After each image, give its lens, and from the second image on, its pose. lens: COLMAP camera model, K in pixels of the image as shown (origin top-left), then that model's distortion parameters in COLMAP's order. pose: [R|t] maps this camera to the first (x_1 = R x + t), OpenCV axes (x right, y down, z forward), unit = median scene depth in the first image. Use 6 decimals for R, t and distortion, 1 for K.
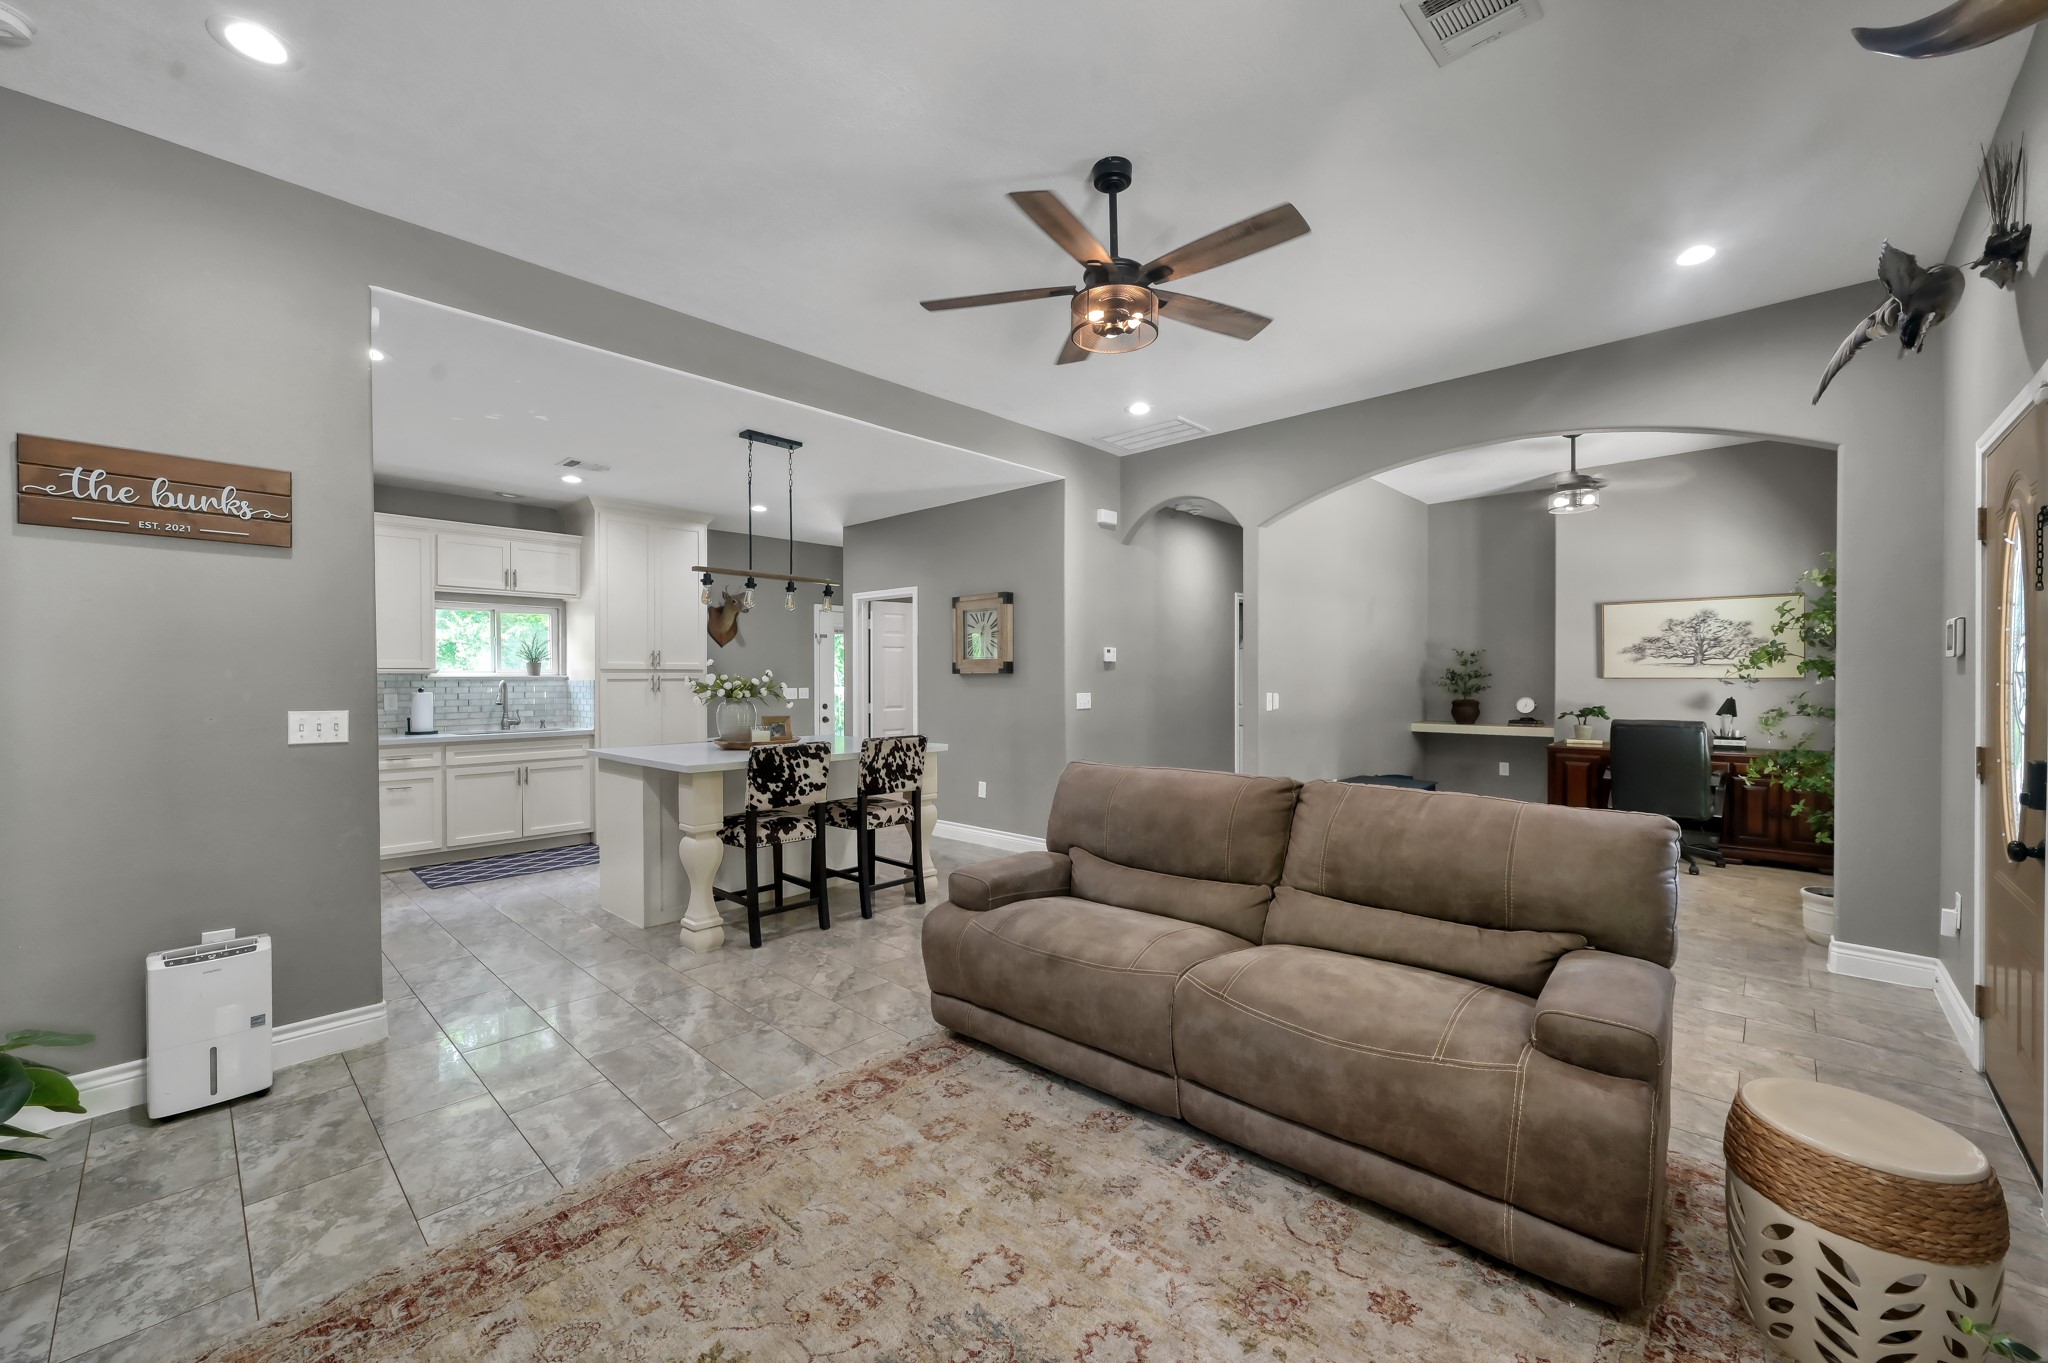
lens RADIAL K [[812.9, 0, 1014.0], [0, 812.9, 676.9], [0, 0, 1]] dist [-0.001661, 0.000063]
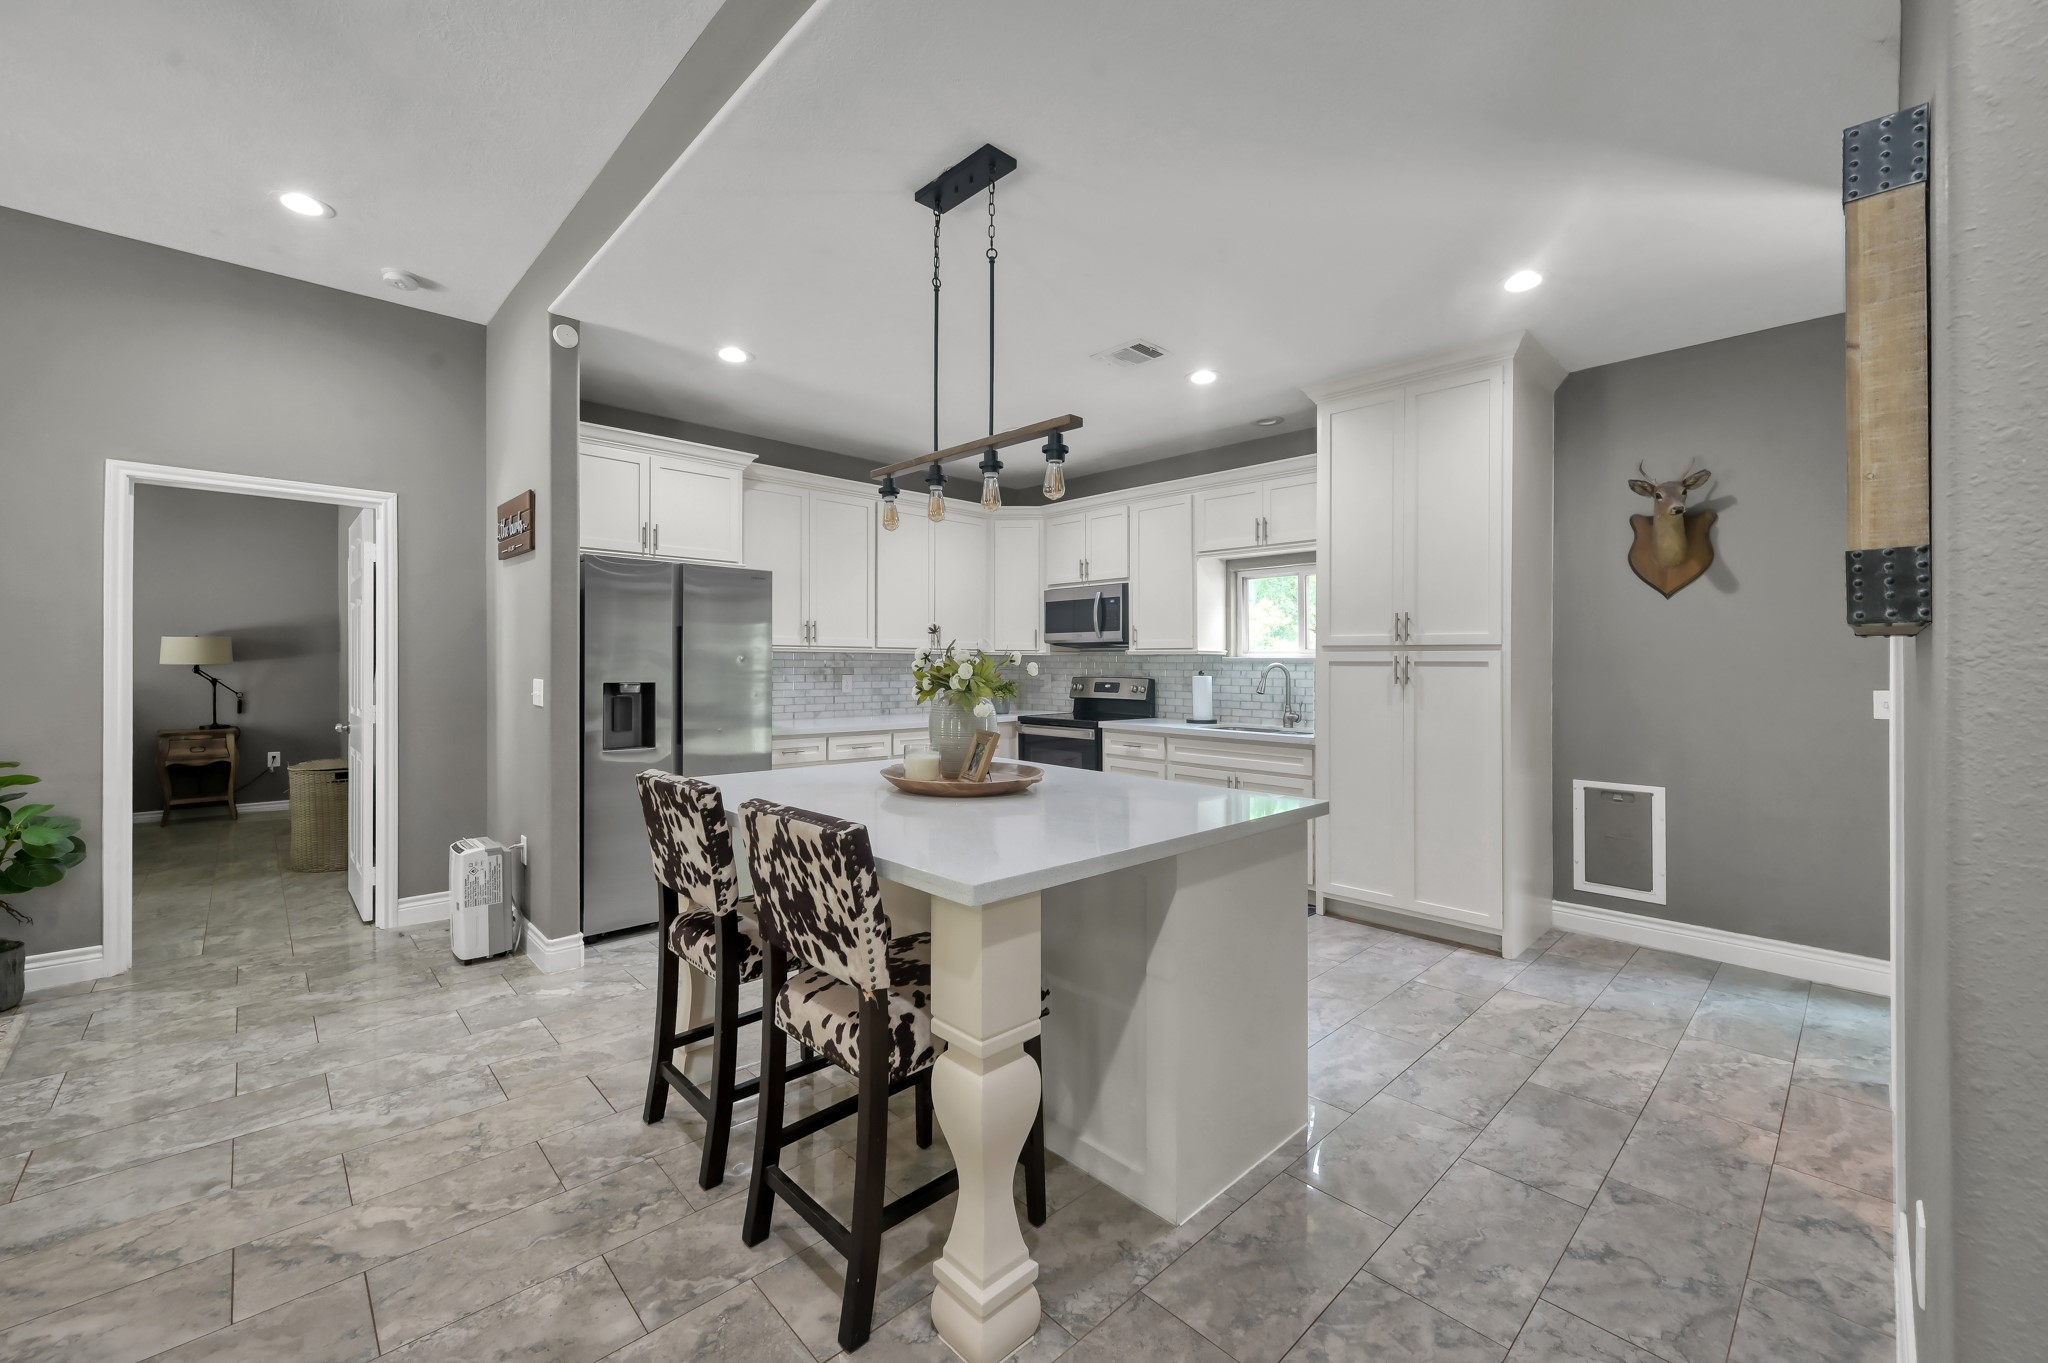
lens RADIAL K [[812.9, 0, 1047.2], [0, 812.9, 667.6], [0, 0, 1]] dist [-0.001661, 0.000063]
pose [[-0.026156, 0.007965, -0.999626, 0.218741], [-0.006700, 0.999944, 0.008143, 0.005450], [0.999635, 0.006911, -0.026101, 1.136361]]
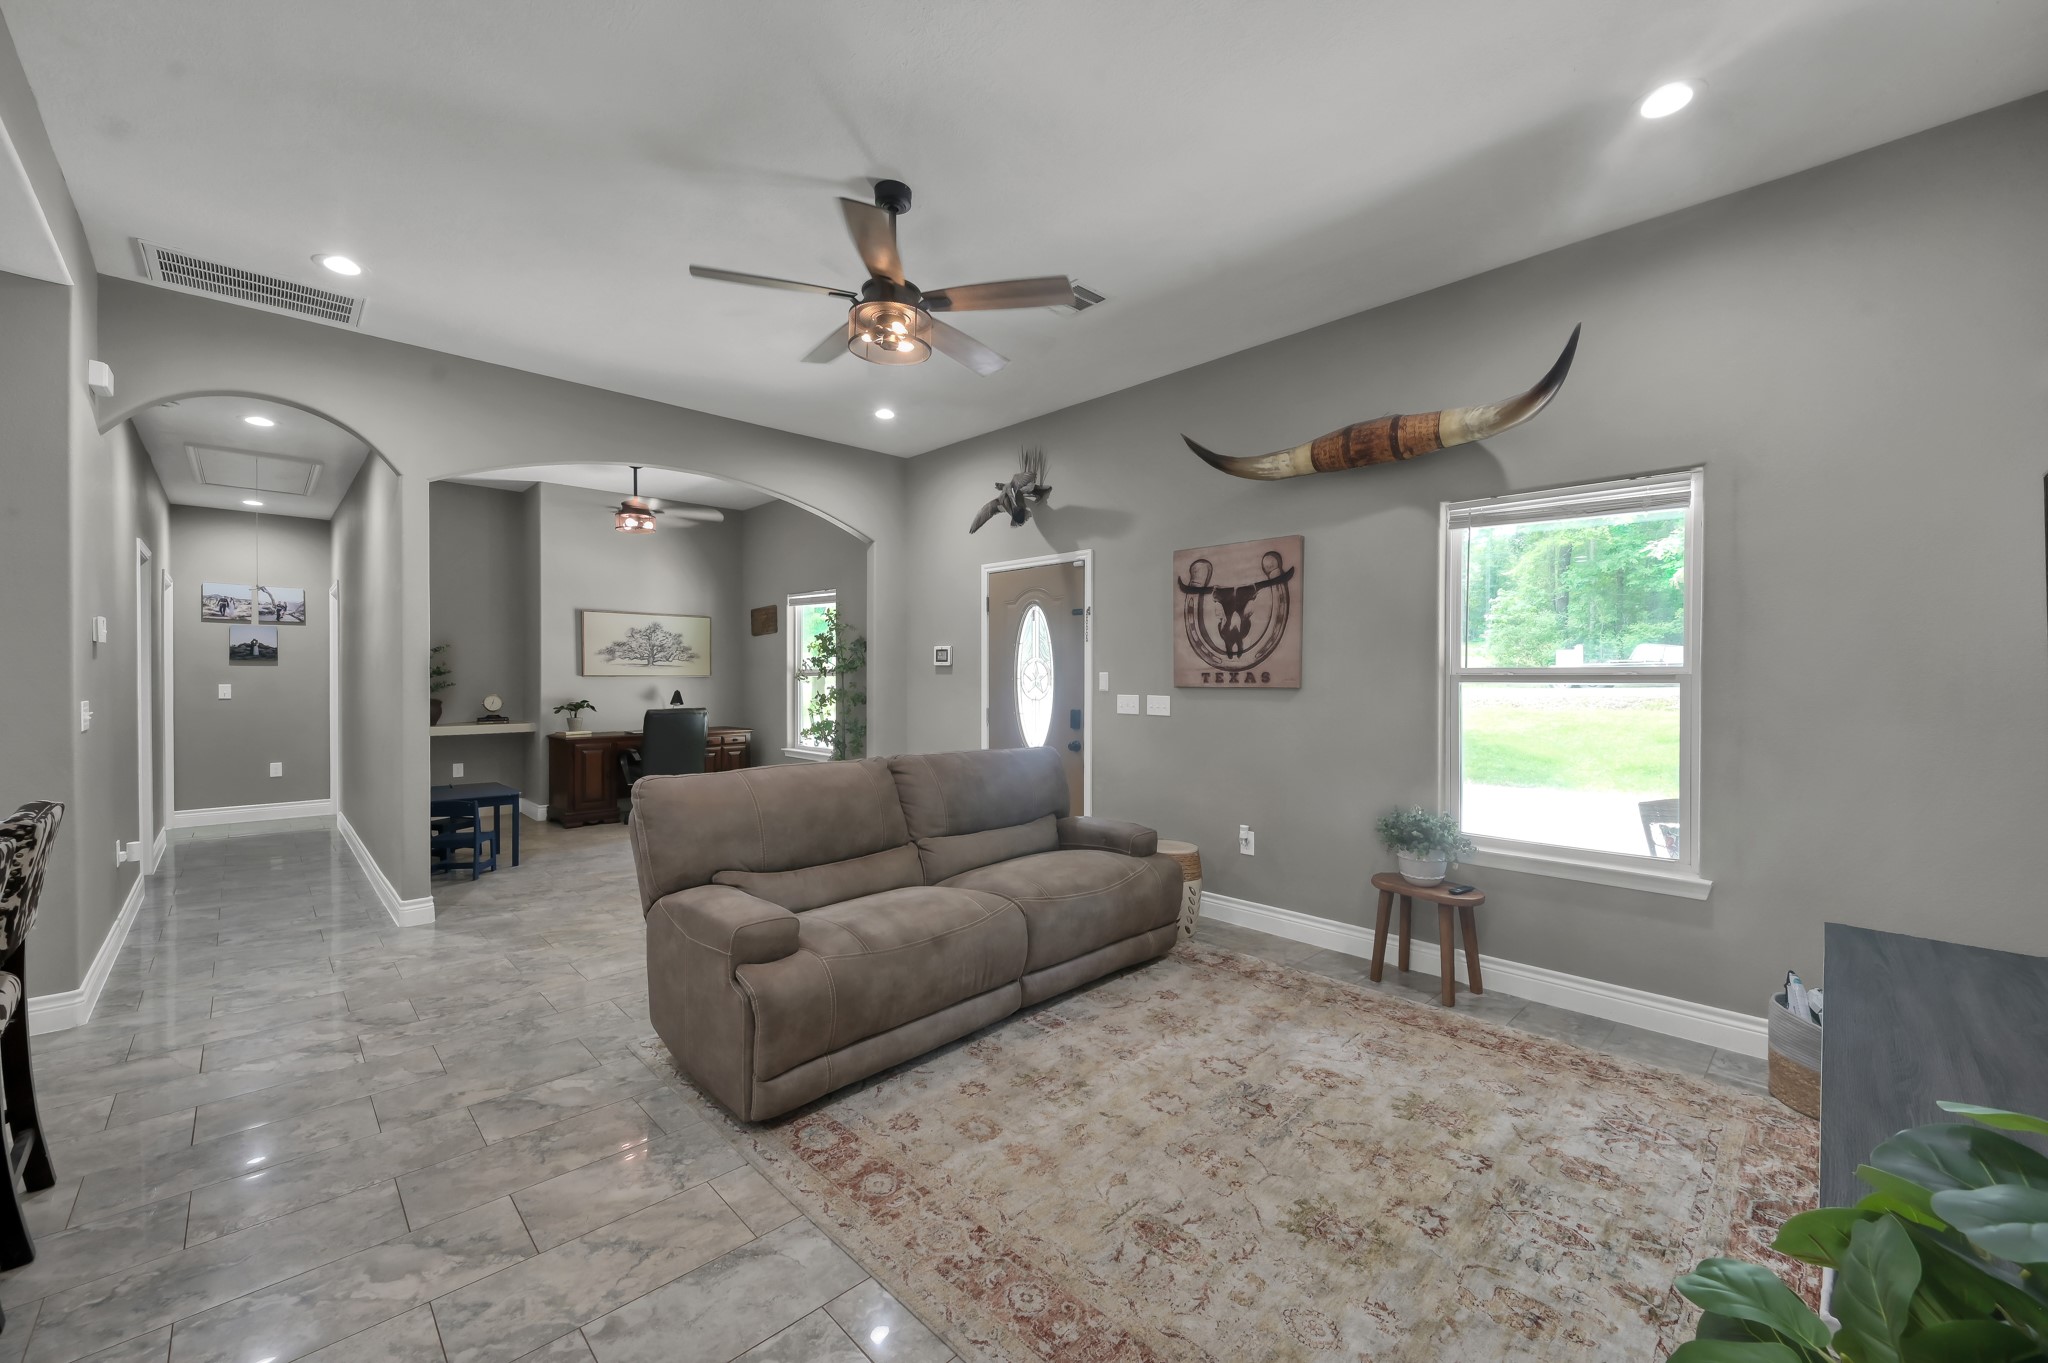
lens RADIAL K [[812.9, 0, 1041.7], [0, 812.9, 682.5], [0, 0, 1]] dist [-0.001661, 0.000063]
pose [[0.024767, -0.005159, 0.999680, -0.561956], [-0.004593, 0.999976, 0.005274, 0.003258], [-0.999683, -0.004722, 0.024742, 0.471851]]
